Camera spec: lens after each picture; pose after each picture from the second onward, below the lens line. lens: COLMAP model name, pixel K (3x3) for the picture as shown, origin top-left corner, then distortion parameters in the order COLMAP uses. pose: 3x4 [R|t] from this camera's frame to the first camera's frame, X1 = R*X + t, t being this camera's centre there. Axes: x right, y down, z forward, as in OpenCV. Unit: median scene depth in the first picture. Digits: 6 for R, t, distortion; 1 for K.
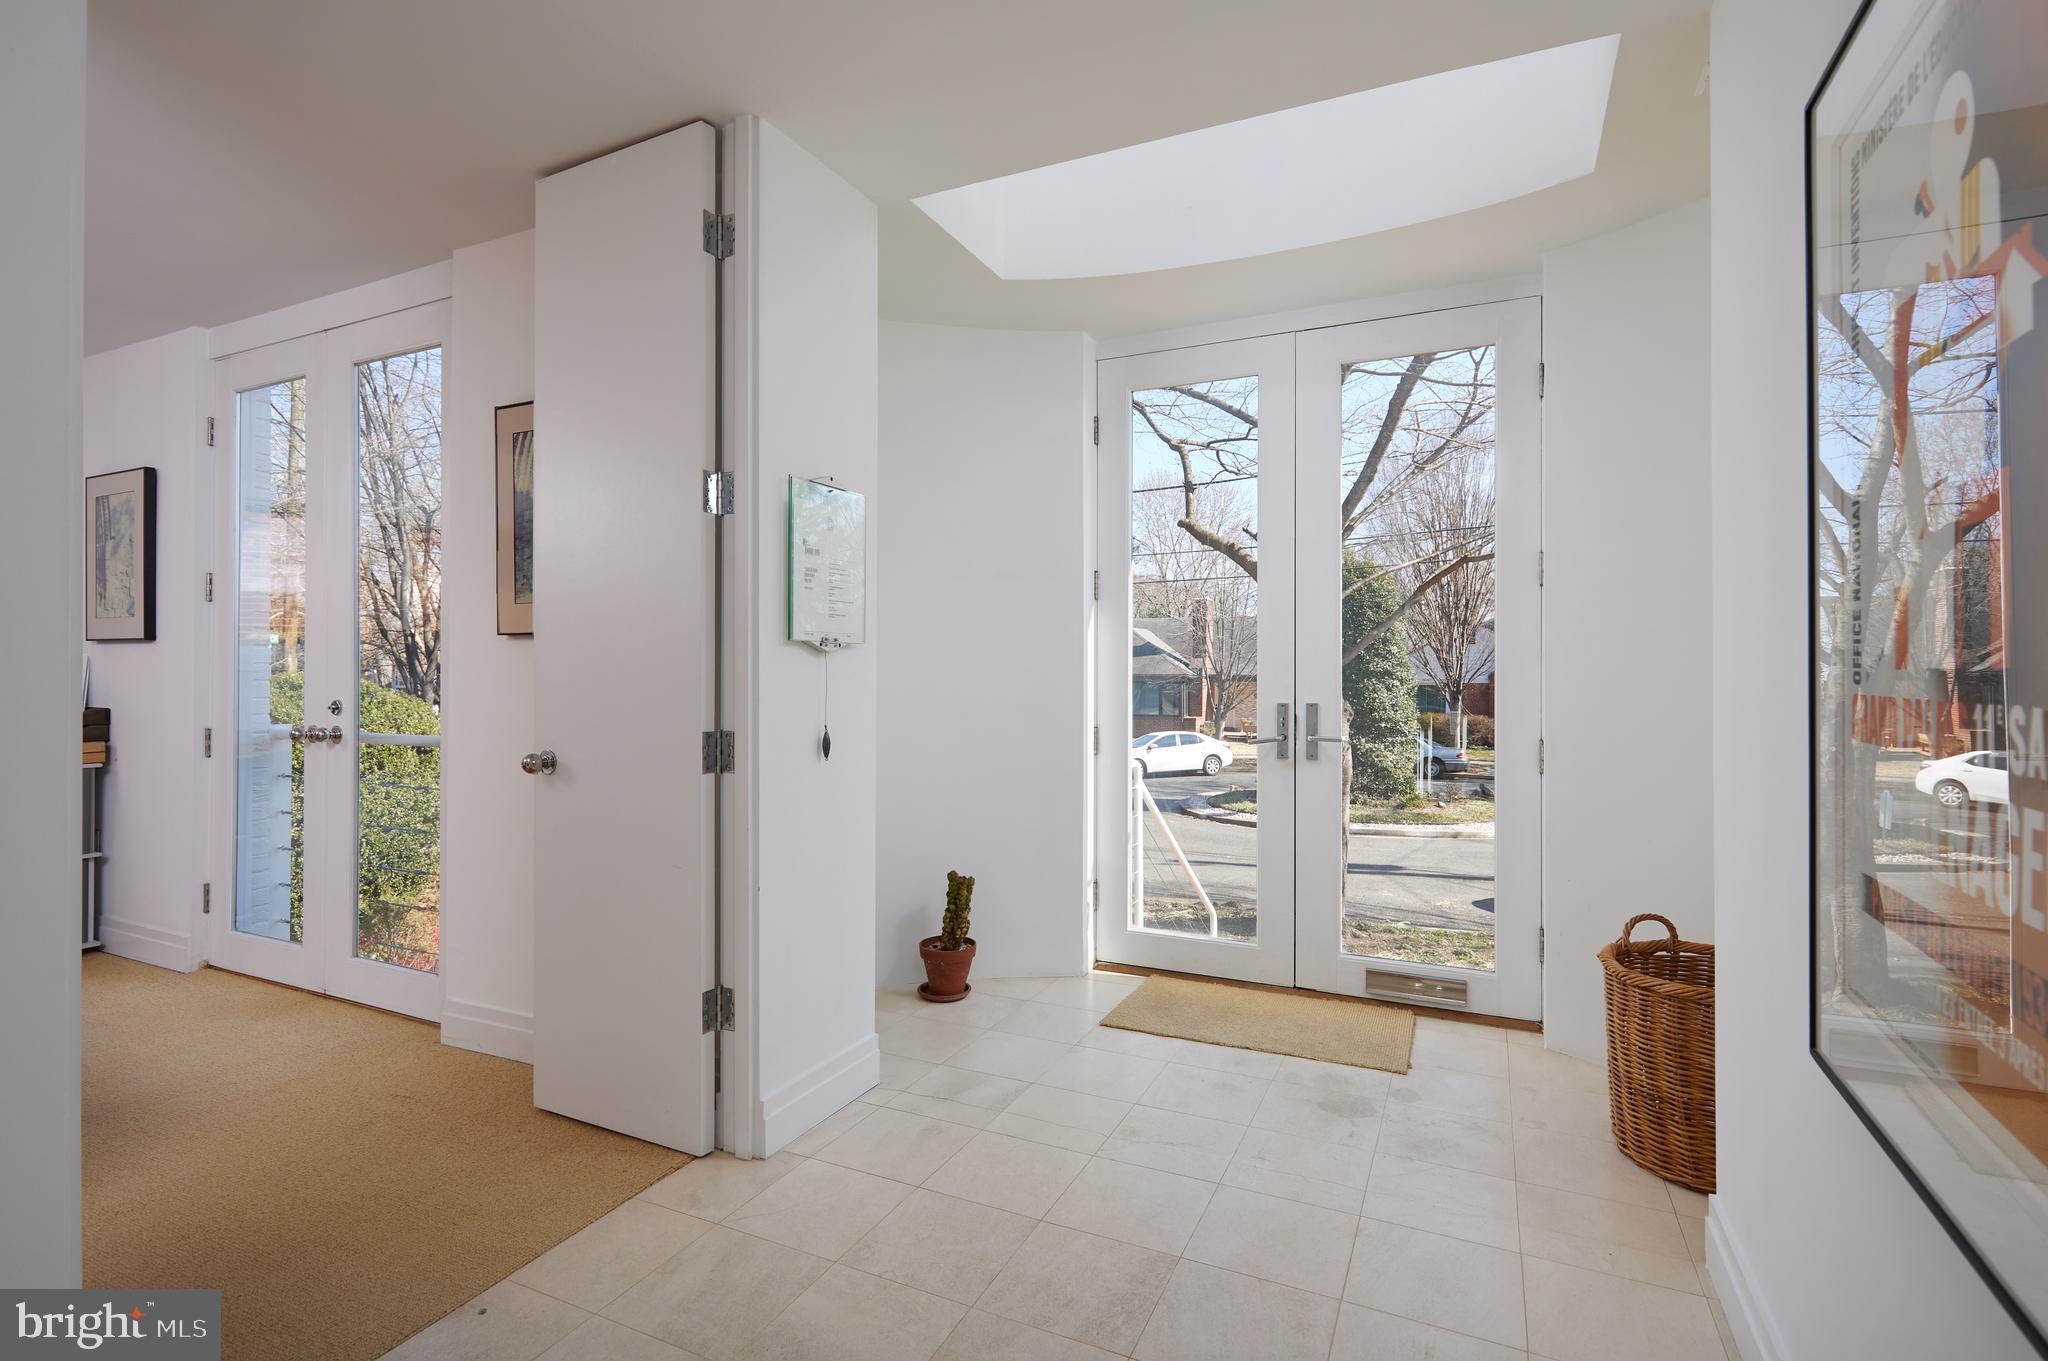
lens RADIAL K [[943.7, 0, 1028.0], [0, 943.7, 675.1], [0, 0, 1]] dist [0.000508, 0.000522]
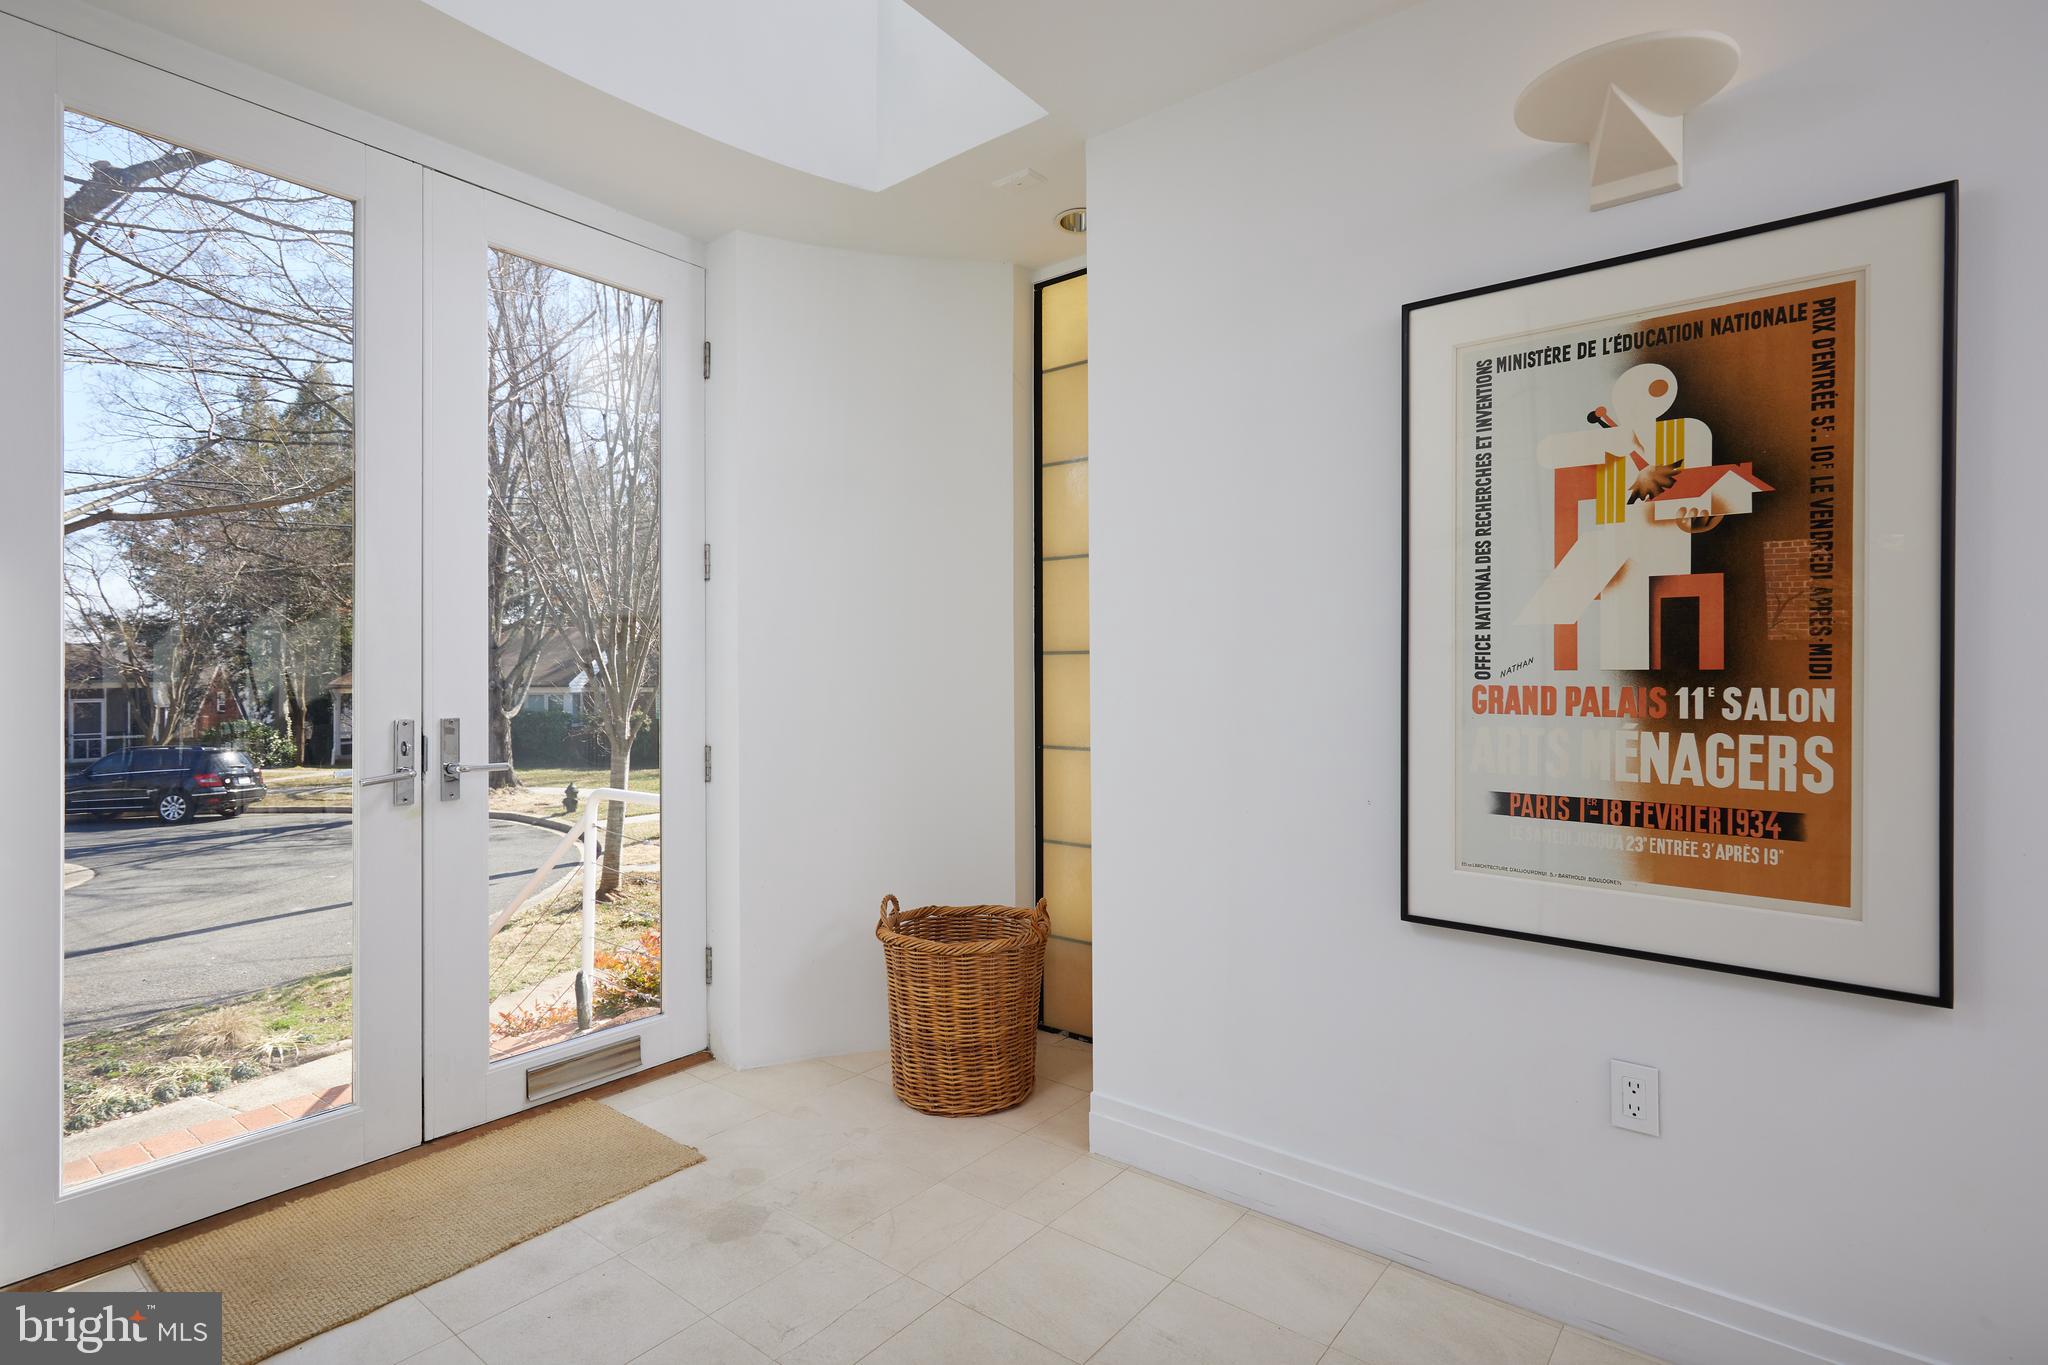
lens RADIAL K [[998.8, 0, 1024.7], [0, 998.8, 673.9], [0, 0, 1]] dist [-0.000810, 0.001791]
pose [[0.229440, -0.000861, 0.973323, -0.340744], [0.003828, 0.999993, -0.000017, -0.000922], [-0.973315, 0.003730, 0.229441, 0.463473]]
